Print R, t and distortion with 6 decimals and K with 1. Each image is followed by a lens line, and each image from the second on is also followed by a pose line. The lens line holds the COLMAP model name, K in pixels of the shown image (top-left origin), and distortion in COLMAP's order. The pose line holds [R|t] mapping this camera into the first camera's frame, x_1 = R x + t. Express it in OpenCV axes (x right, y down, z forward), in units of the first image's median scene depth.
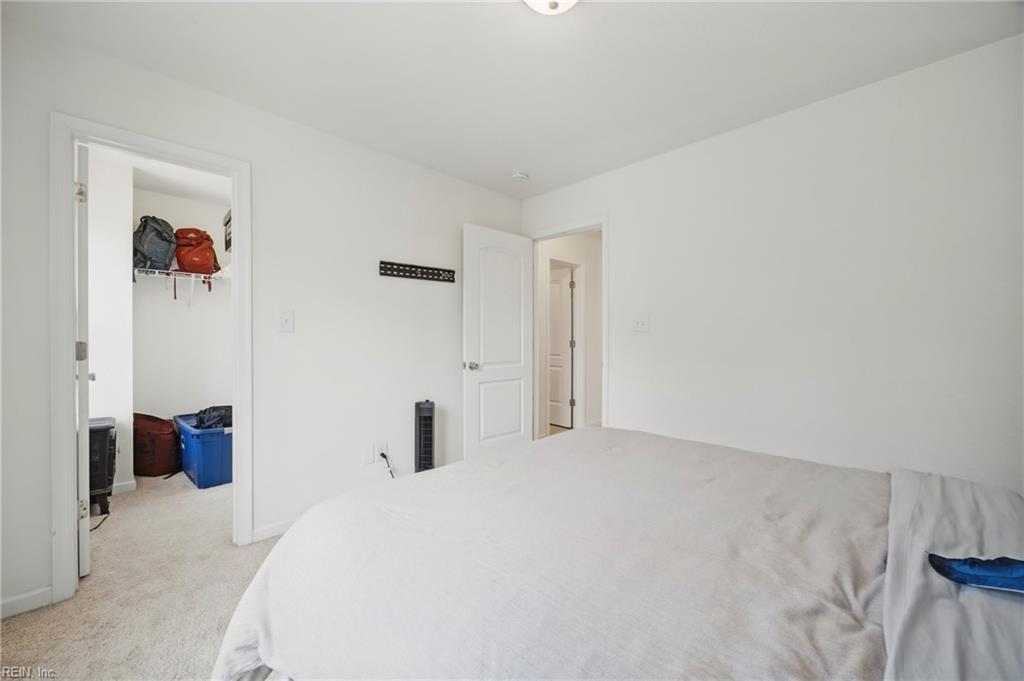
lens RADIAL K [[405.3, 0, 509.3], [0, 405.3, 340.2], [0, 0, 1]] dist [0.006043, 0.000140]
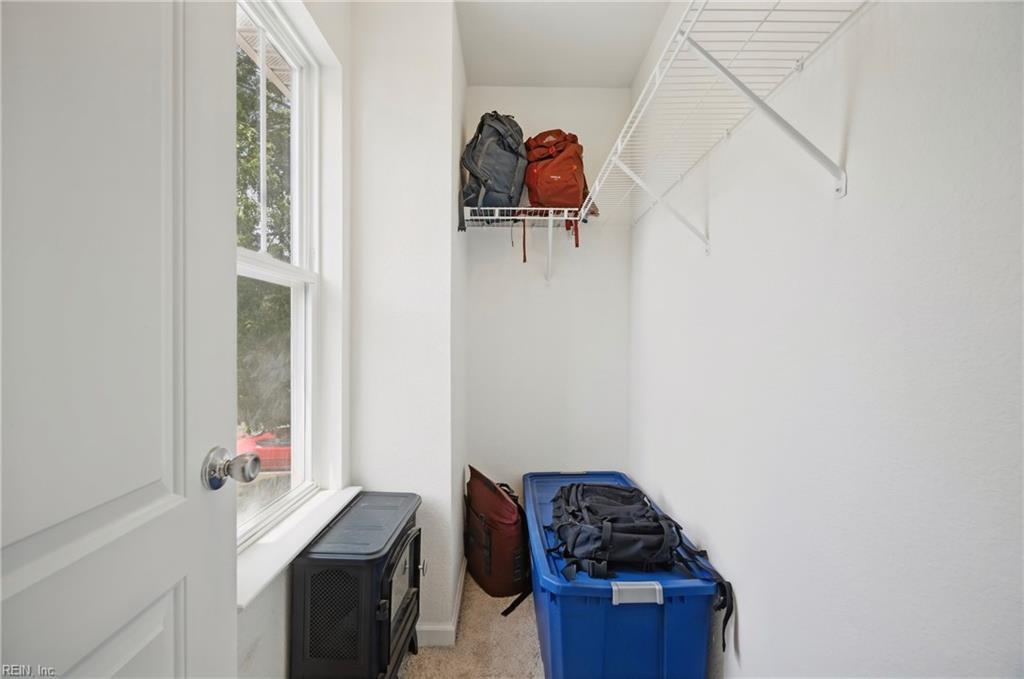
lens RADIAL K [[405.3, 0, 509.9], [0, 405.3, 340.4], [0, 0, 1]] dist [0.006043, 0.000140]
pose [[0.703002, -0.000581, -0.711188, -0.462111], [-0.003446, 0.999985, -0.004224, 0.003305], [0.711180, 0.005421, 0.702989, 0.620581]]
